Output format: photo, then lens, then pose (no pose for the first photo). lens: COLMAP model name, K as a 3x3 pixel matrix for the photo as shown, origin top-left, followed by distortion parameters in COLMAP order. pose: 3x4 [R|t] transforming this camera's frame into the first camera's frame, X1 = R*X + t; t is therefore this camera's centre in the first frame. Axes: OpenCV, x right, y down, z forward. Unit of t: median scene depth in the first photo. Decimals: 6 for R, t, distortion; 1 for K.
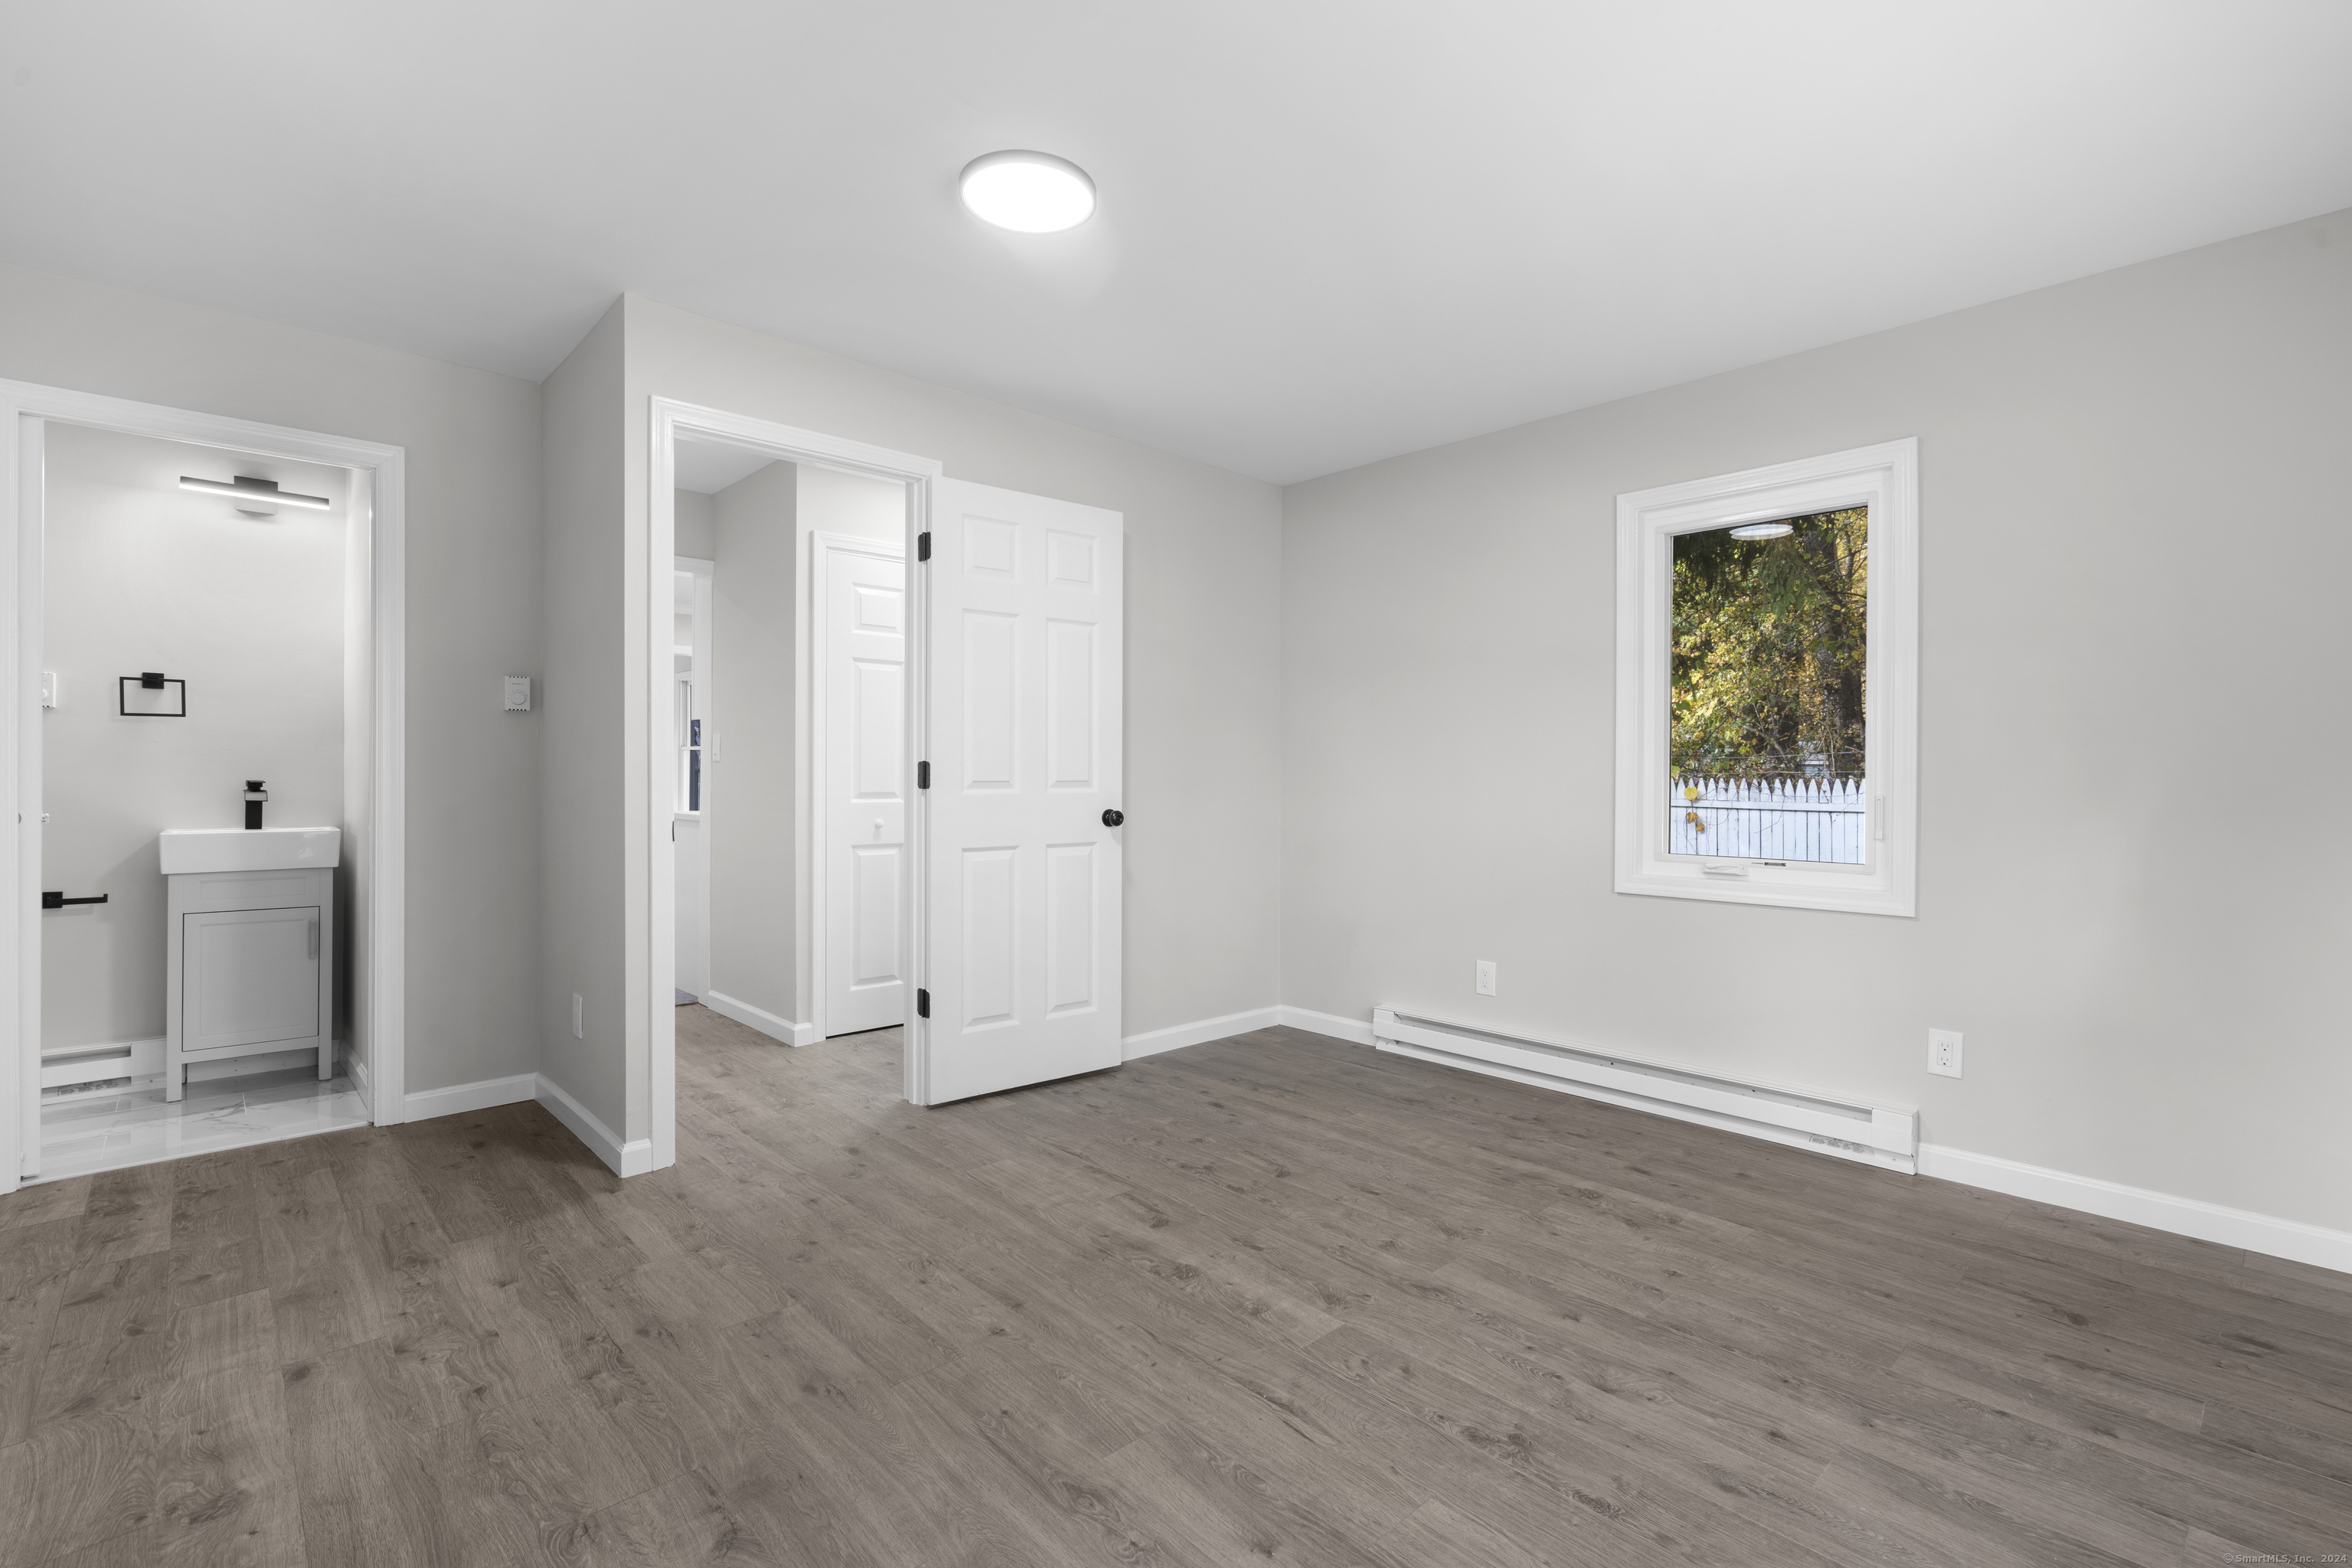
lens RADIAL K [[1056.4, 0, 1184.4], [0, 1056.4, 783.1], [0, 0, 1]] dist [-0.006216, 0.003670]
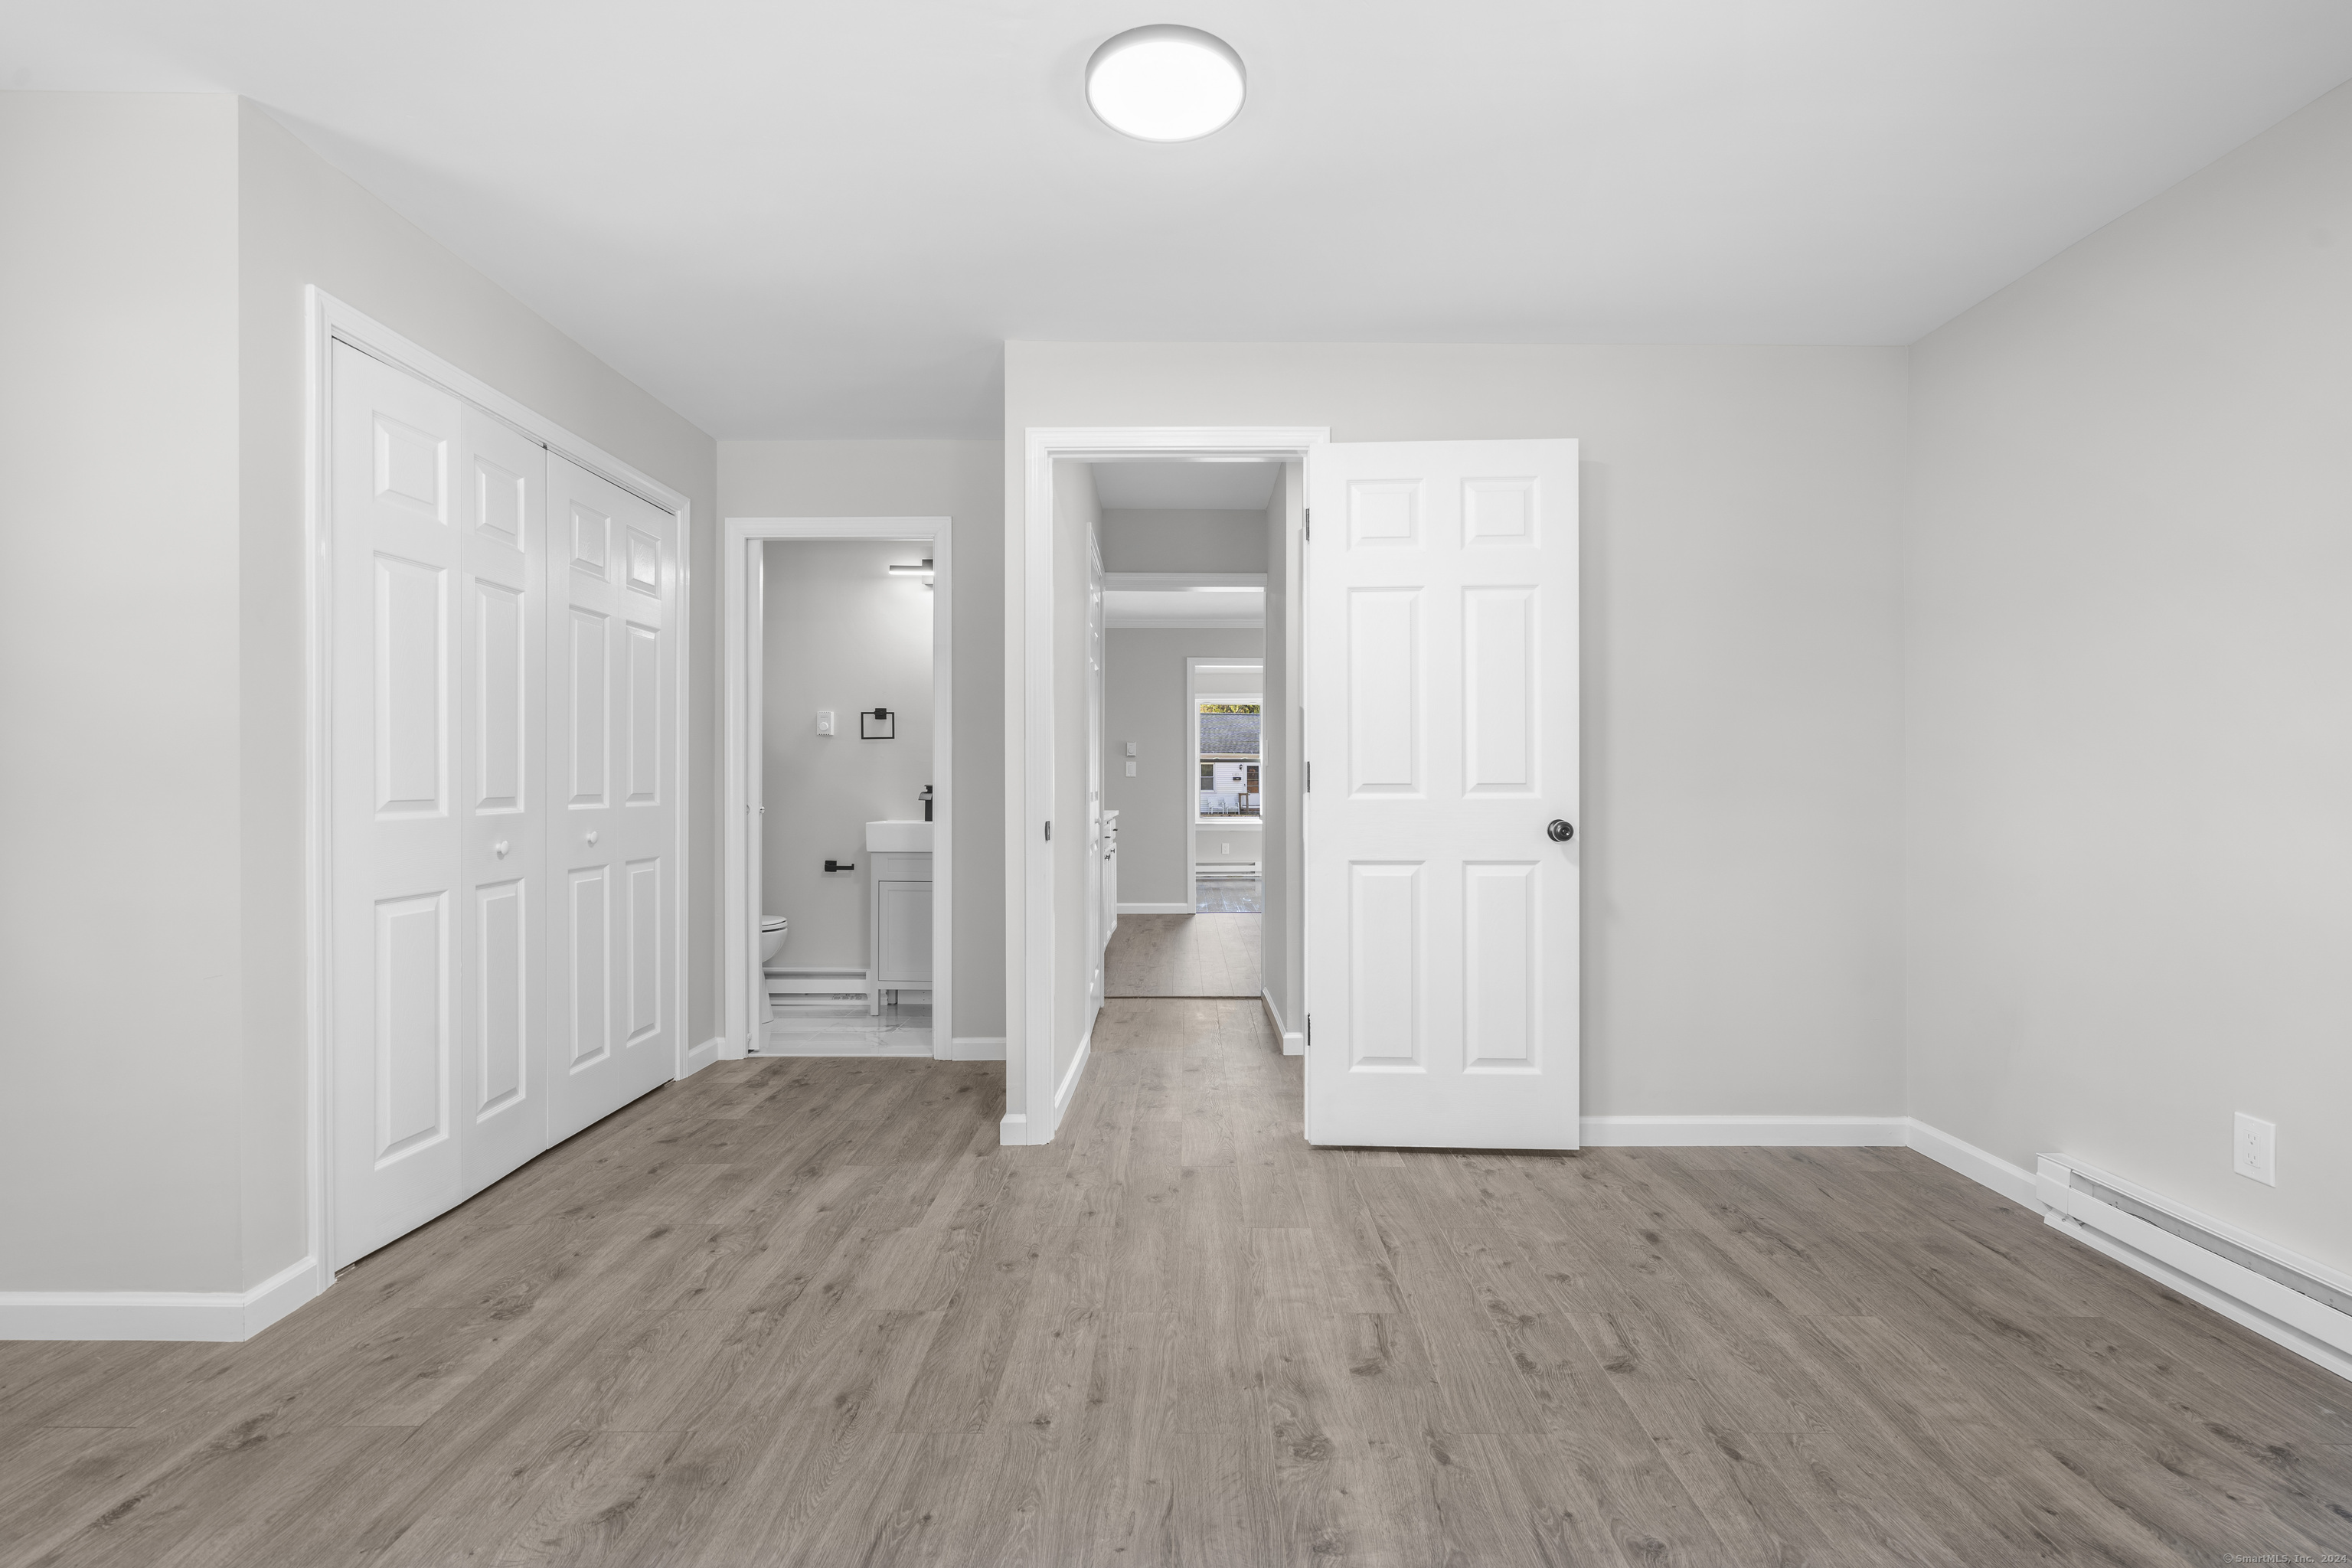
lens RADIAL K [[1056.4, 0, 1184.4], [0, 1056.4, 783.1], [0, 0, 1]] dist [-0.006216, 0.003670]
pose [[0.726660, -0.002718, -0.686992, 0.342454], [-0.000932, 0.999987, -0.004943, 0.002274], [0.686997, 0.004232, 0.726648, 0.310700]]
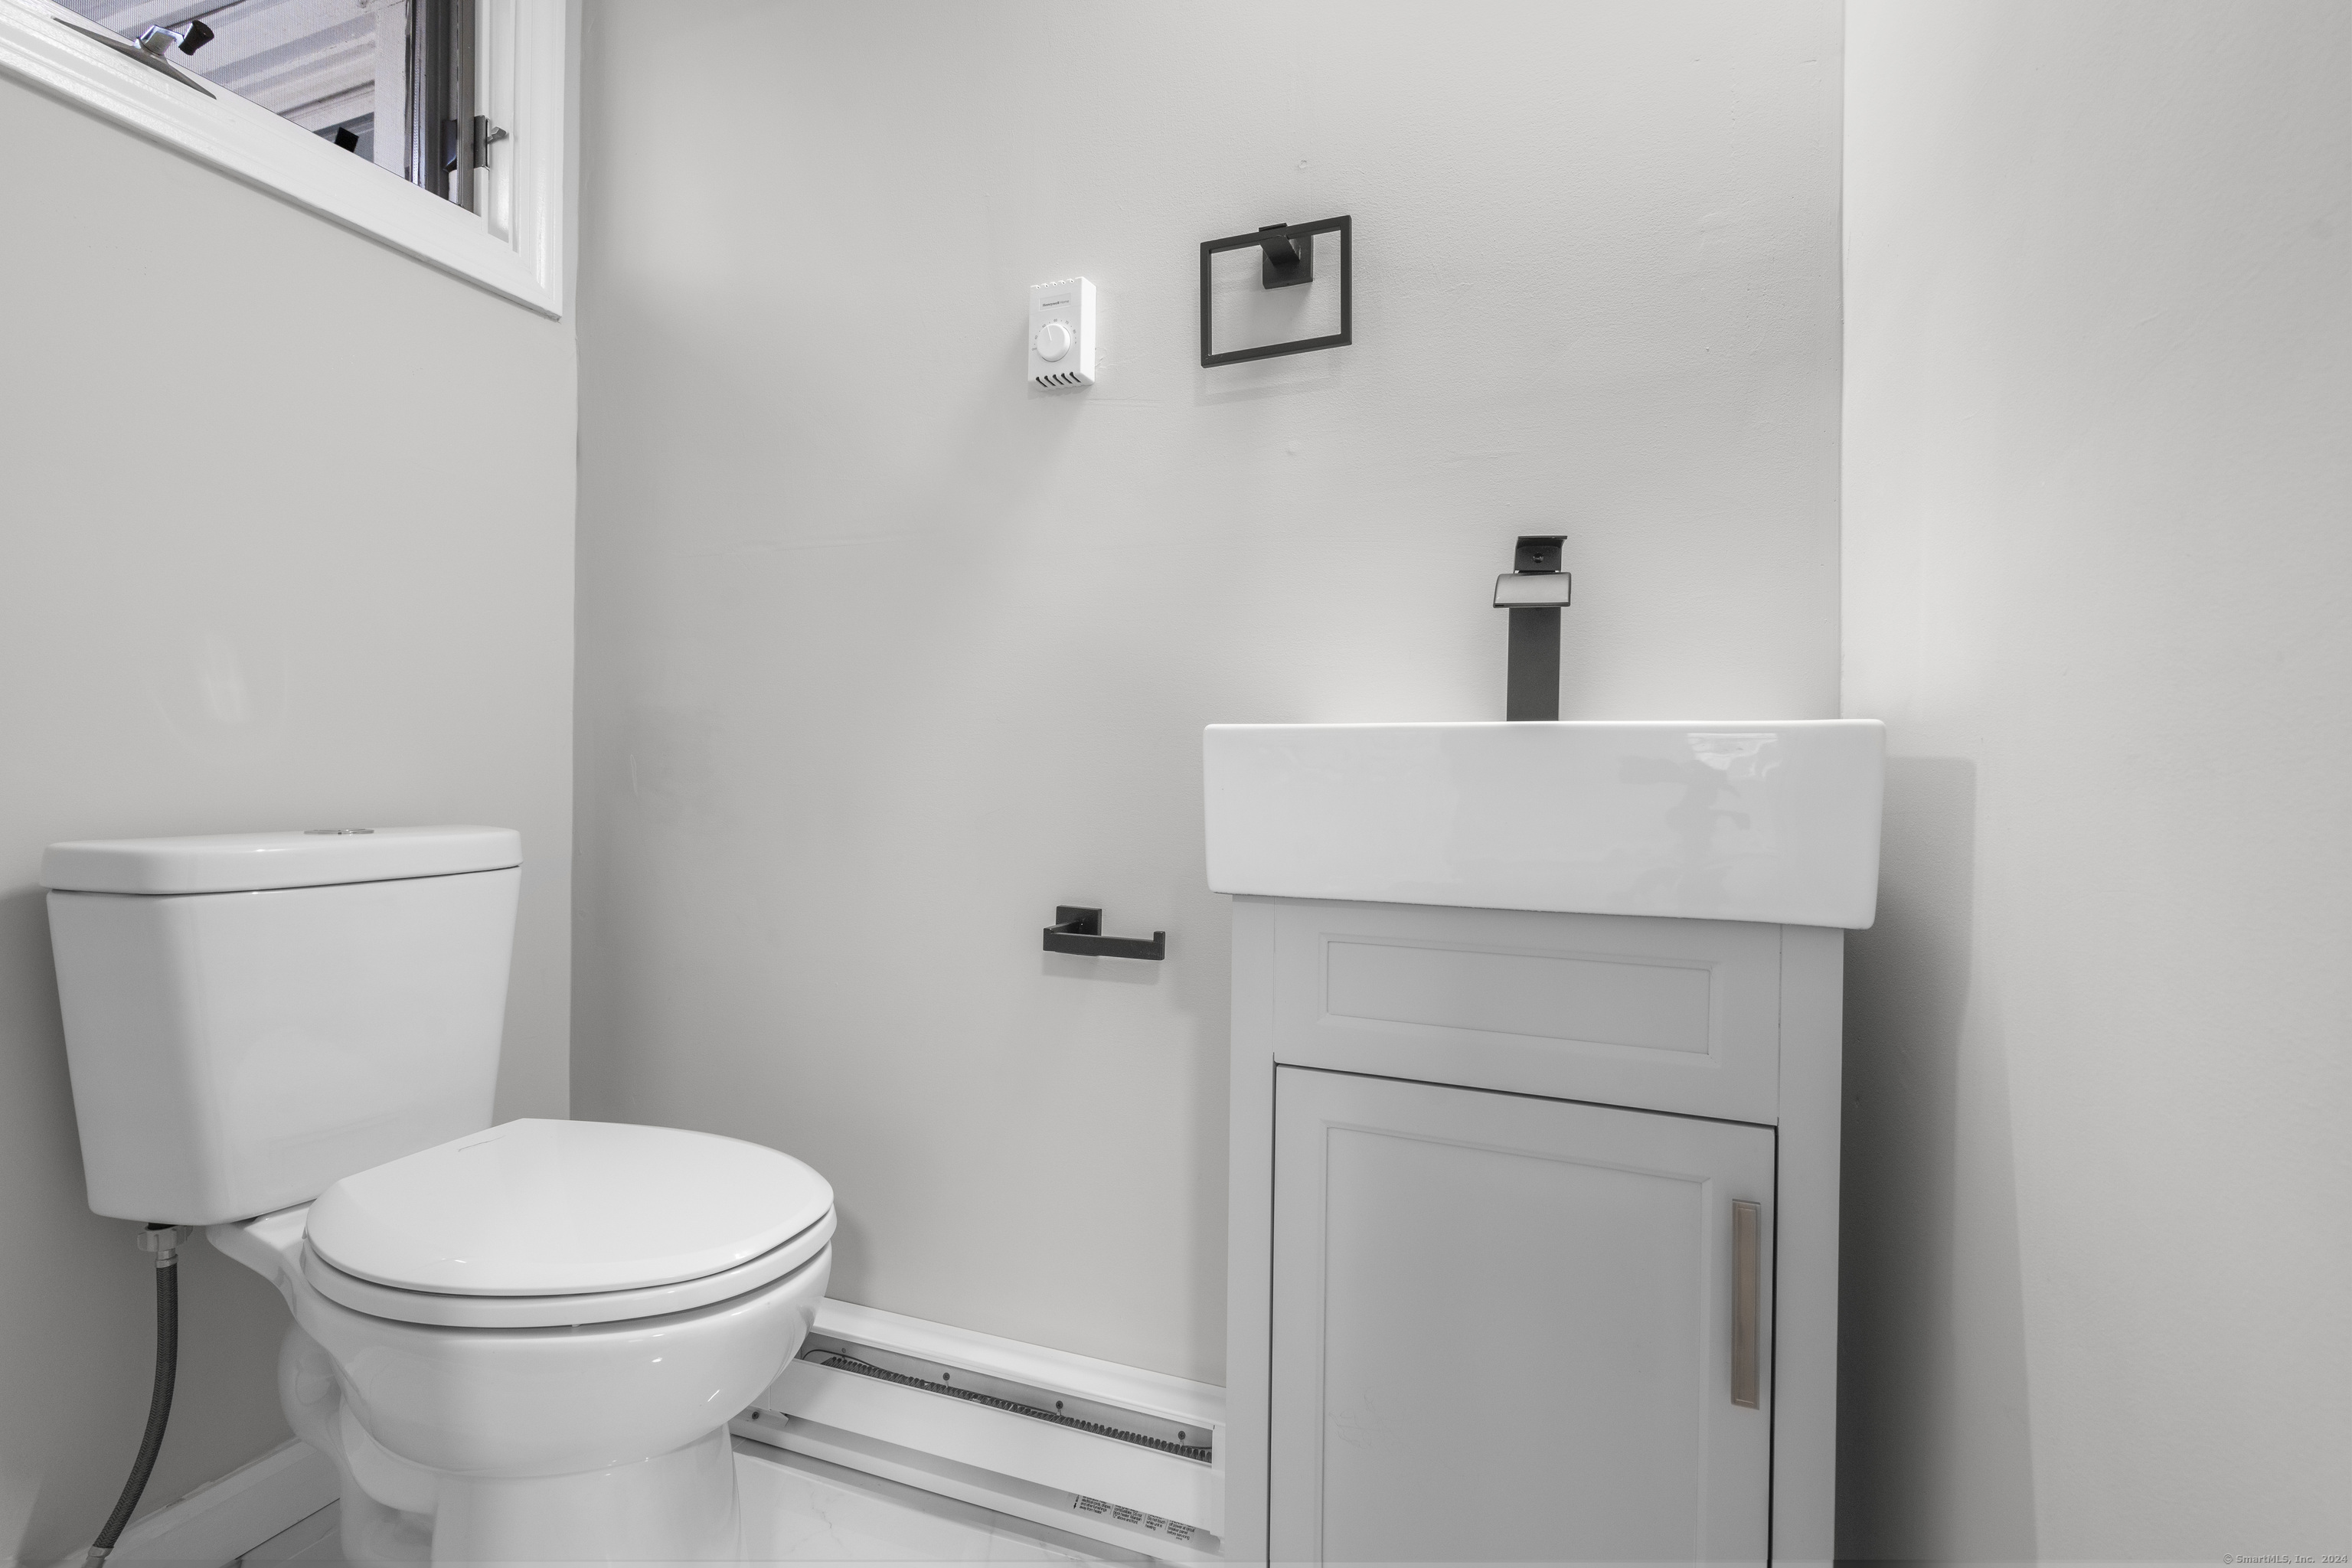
lens RADIAL K [[1051.7, 0, 1176.0], [0, 1051.7, 784.0], [0, 0, 1]] dist [-0.079106, 0.000177]
pose [[0.397188, -0.005813, -0.917719, -0.867951], [-0.001887, 0.999973, -0.007151, 0.075328], [0.917735, 0.004572, 0.397166, 1.034510]]
